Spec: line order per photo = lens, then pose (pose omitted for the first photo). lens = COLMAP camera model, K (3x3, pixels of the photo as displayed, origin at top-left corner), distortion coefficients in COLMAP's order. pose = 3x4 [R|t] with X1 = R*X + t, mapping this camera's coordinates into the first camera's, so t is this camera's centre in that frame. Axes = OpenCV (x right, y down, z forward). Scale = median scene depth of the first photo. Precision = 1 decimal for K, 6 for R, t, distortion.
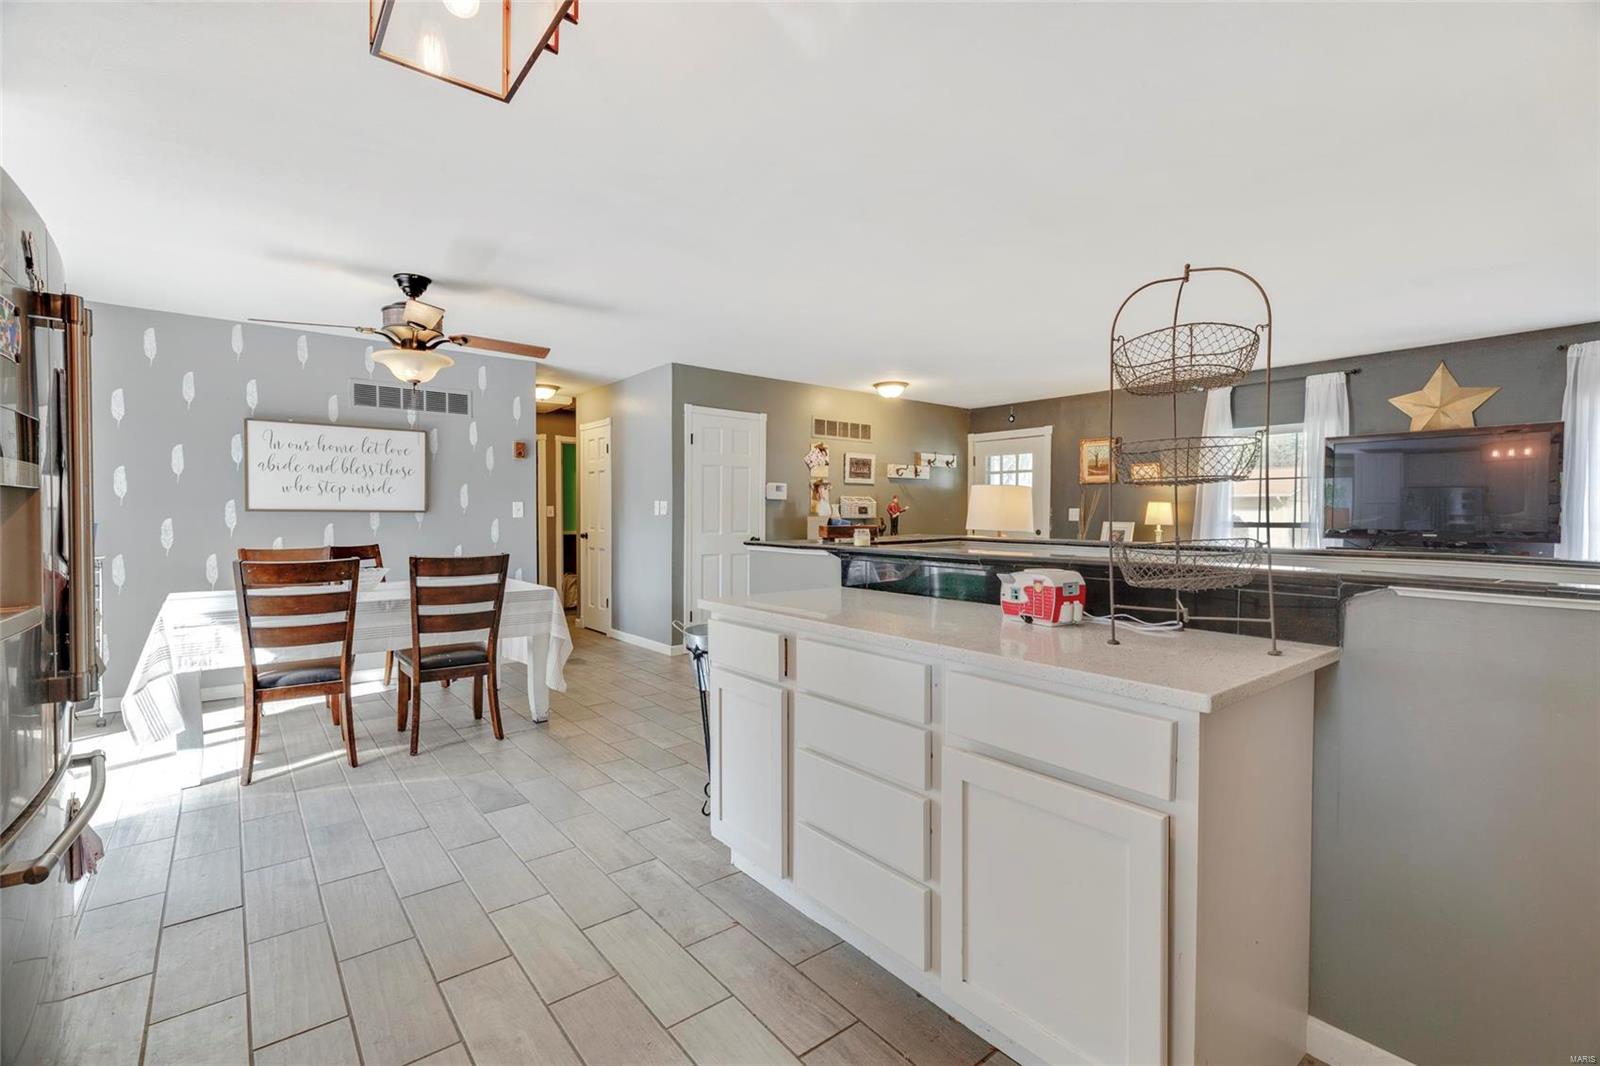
lens RADIAL K [[712.9, 0, 802.3], [0, 712.9, 532.1], [0, 0, 1]] dist [-0.001571, 0.000252]
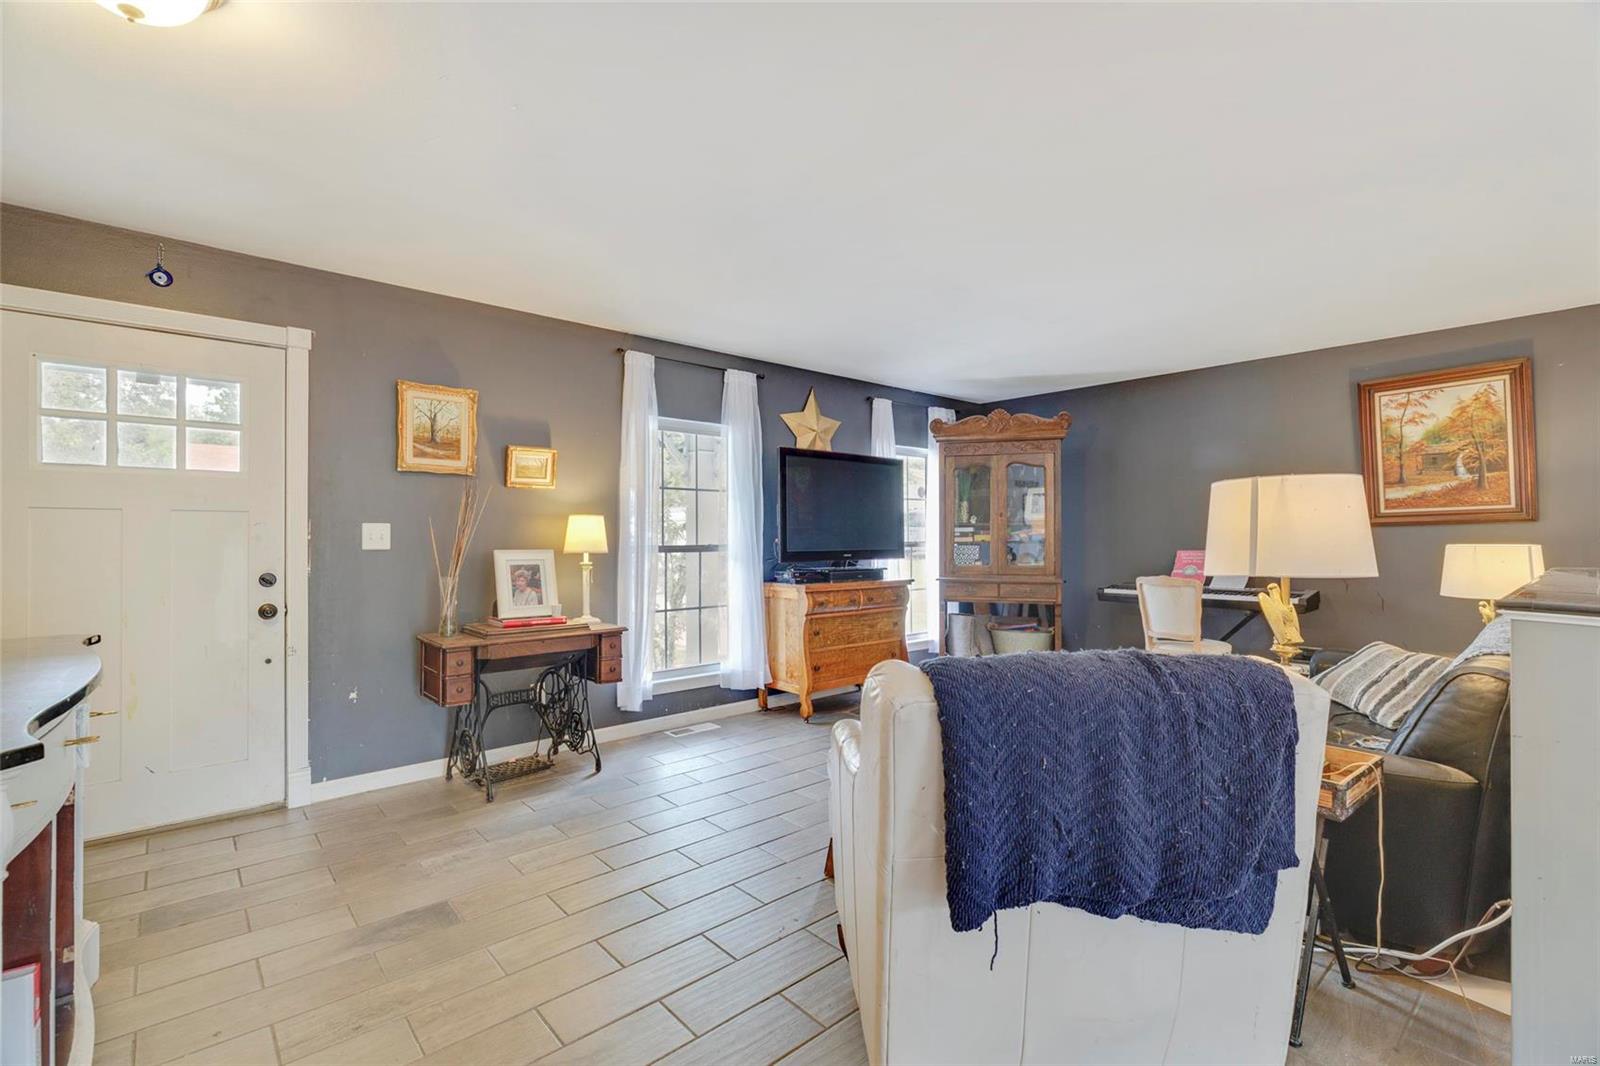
lens RADIAL K [[712.9, 0, 800.9], [0, 712.9, 527.2], [0, 0, 1]] dist [-0.001571, 0.000252]
pose [[-0.048172, 0.003974, 0.998831, -0.143995], [0.025188, 0.999679, -0.002763, -0.033044], [-0.998521, 0.025025, -0.048257, 1.098991]]
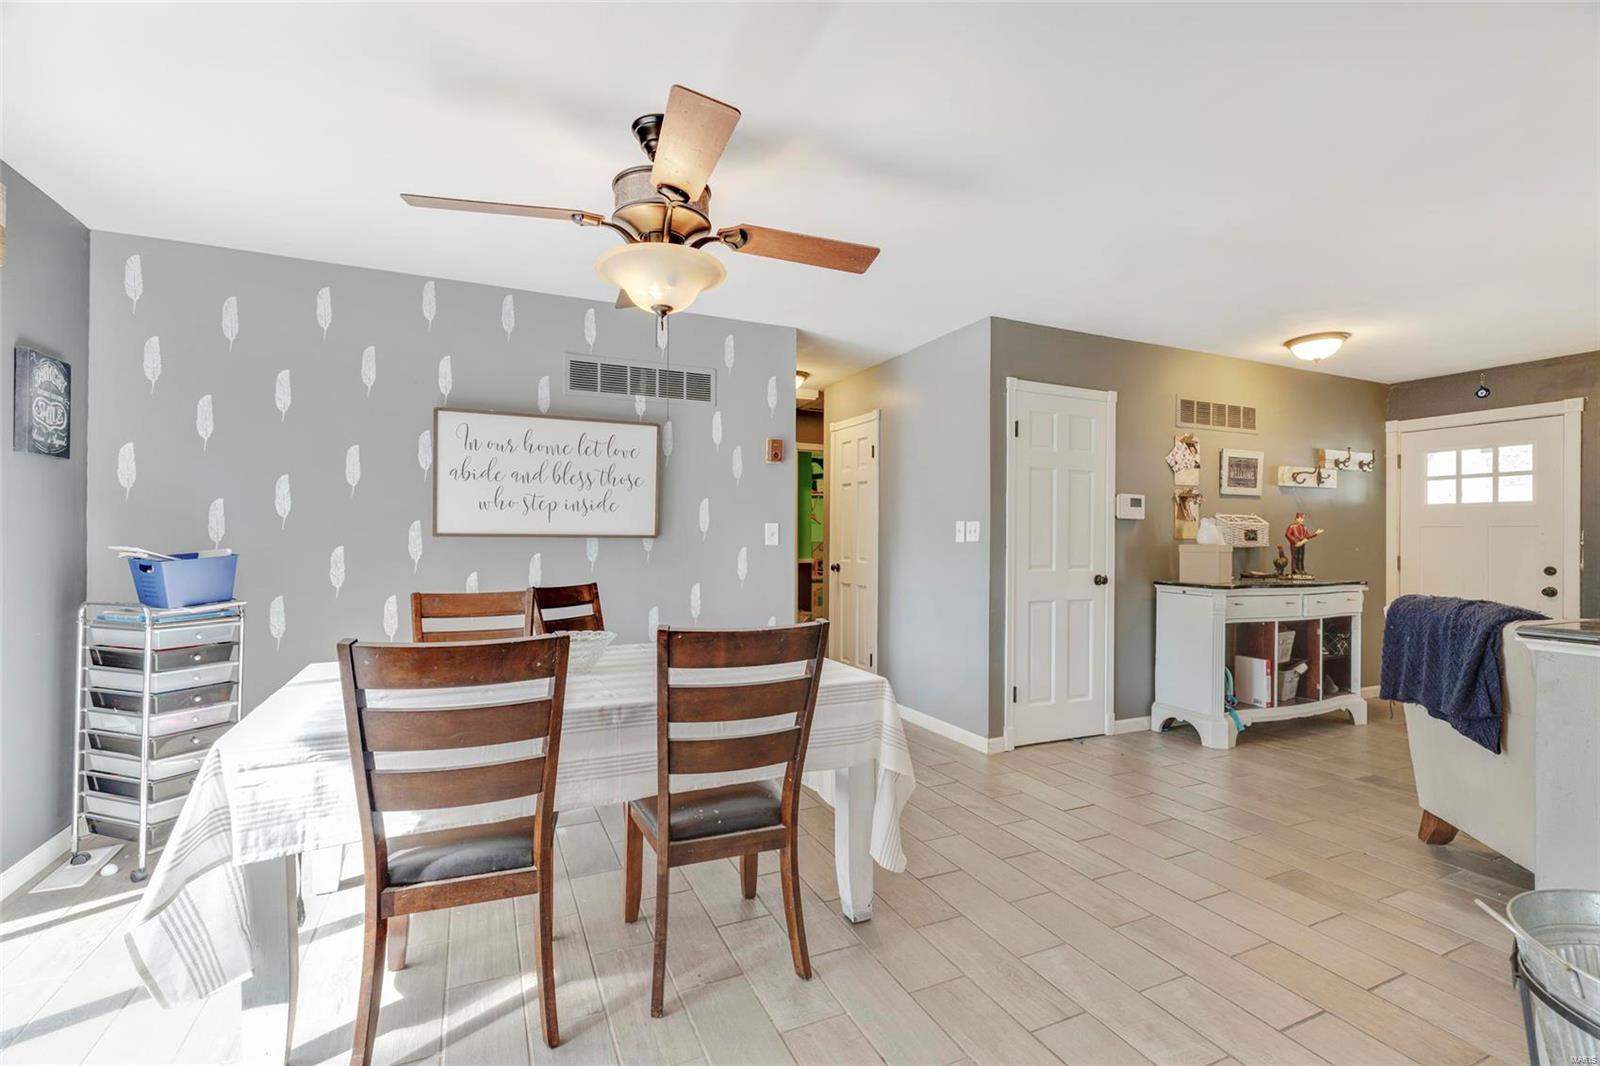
lens RADIAL K [[712.9, 0, 799.8], [0, 712.9, 534.8], [0, 0, 1]] dist [-0.001571, 0.000252]
pose [[0.968418, 0.002065, -0.249324, -0.225729], [-0.009114, 0.999591, -0.027119, -0.013621], [0.249166, 0.028535, 0.968040, 0.367520]]
